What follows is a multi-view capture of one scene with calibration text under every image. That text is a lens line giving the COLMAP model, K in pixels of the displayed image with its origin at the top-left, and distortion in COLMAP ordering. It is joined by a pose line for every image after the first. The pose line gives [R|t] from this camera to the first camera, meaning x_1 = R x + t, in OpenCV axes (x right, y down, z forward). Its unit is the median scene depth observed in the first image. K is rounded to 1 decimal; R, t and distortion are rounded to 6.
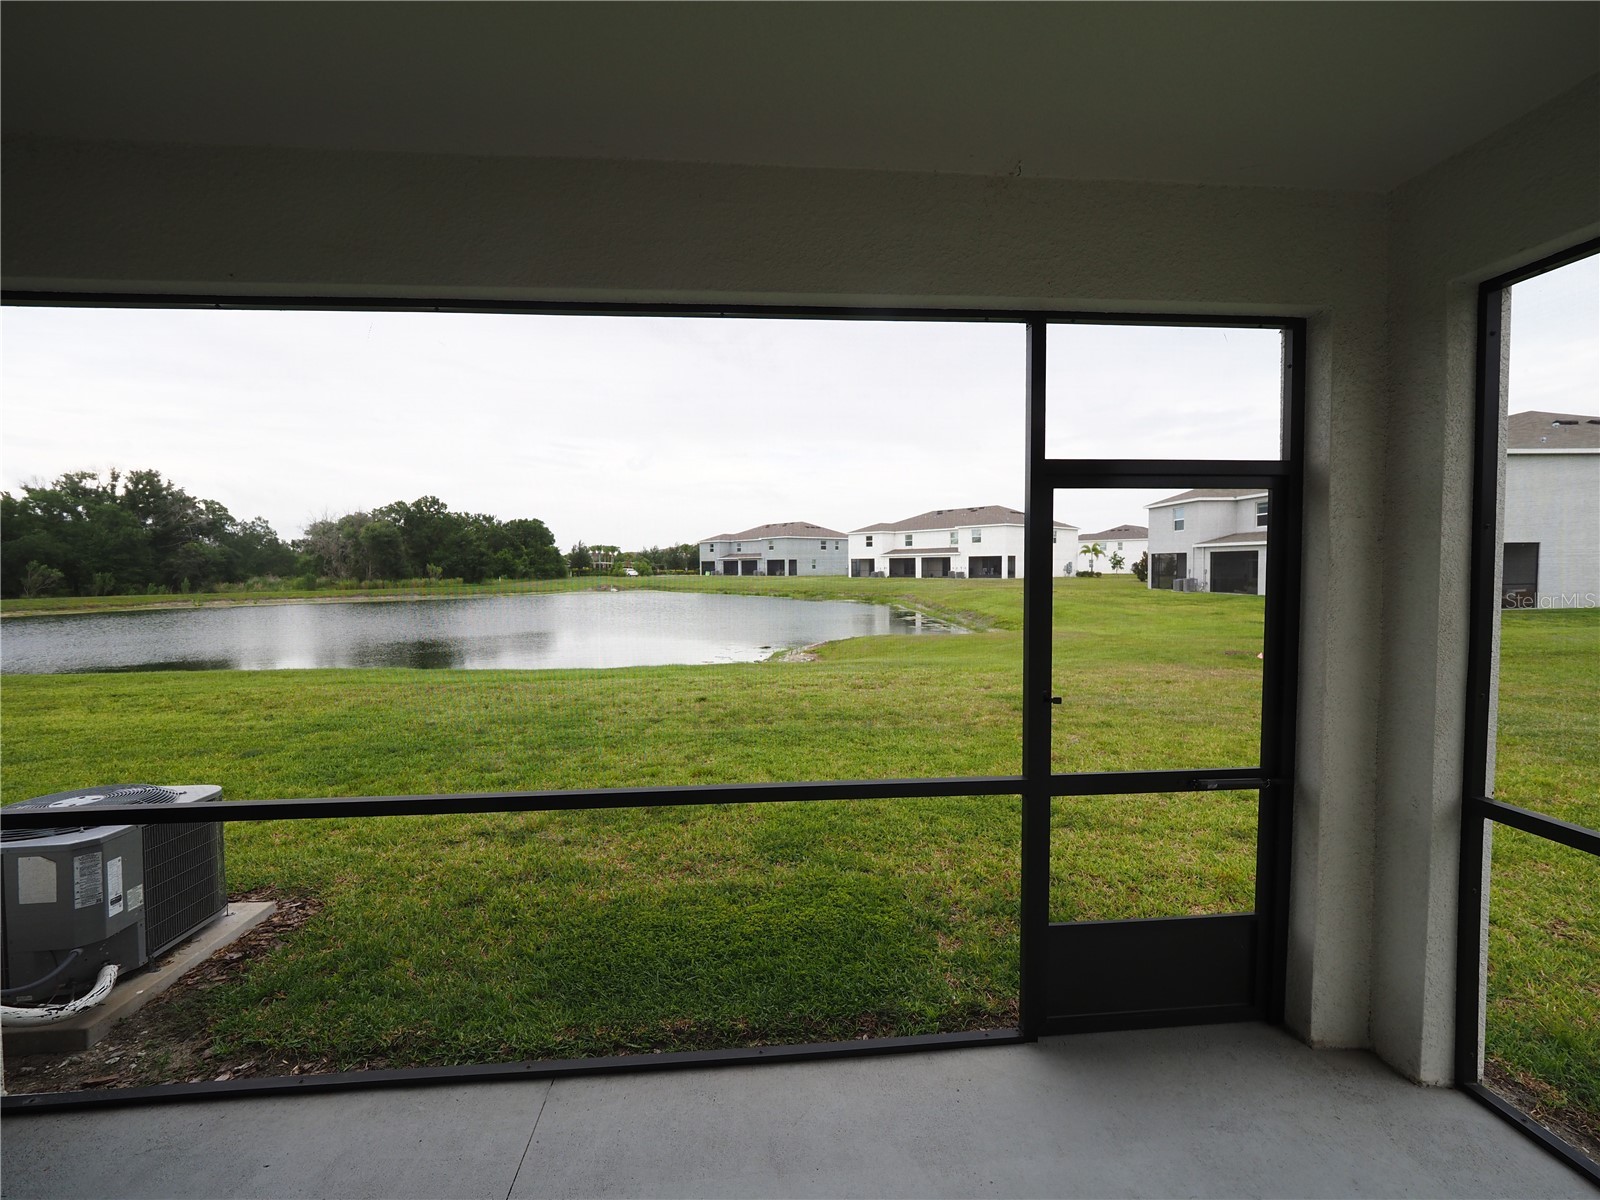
lens RADIAL K [[670.6, 0, 800.0], [0, 670.6, 600.0], [0, 0, 1]] dist [-0.007093, 0.000458]
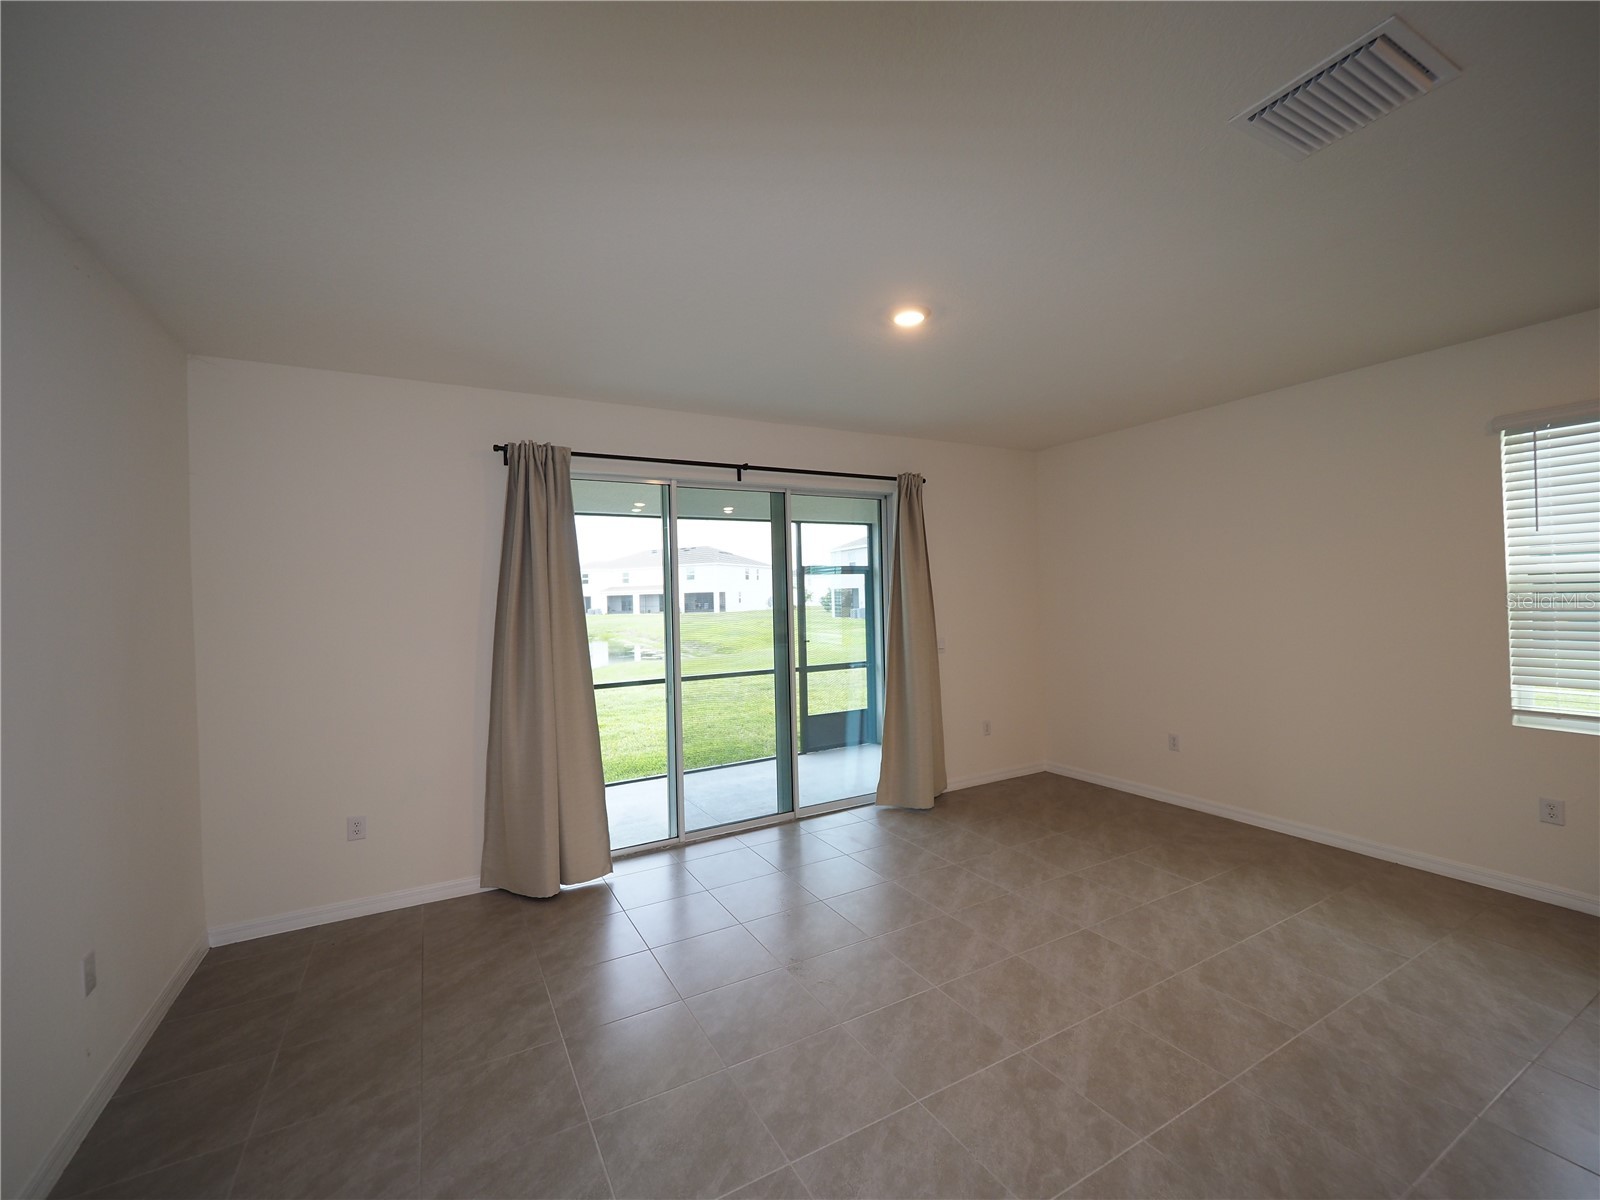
lens RADIAL K [[670.6, 0, 800.0], [0, 670.6, 600.0], [0, 0, 1]] dist [-0.007093, 0.000458]
pose [[0.908015, -0.017241, 0.418582, -0.047269], [0.039728, 0.998194, -0.045067, 0.004476], [-0.417049, 0.057551, 0.907060, -0.090265]]
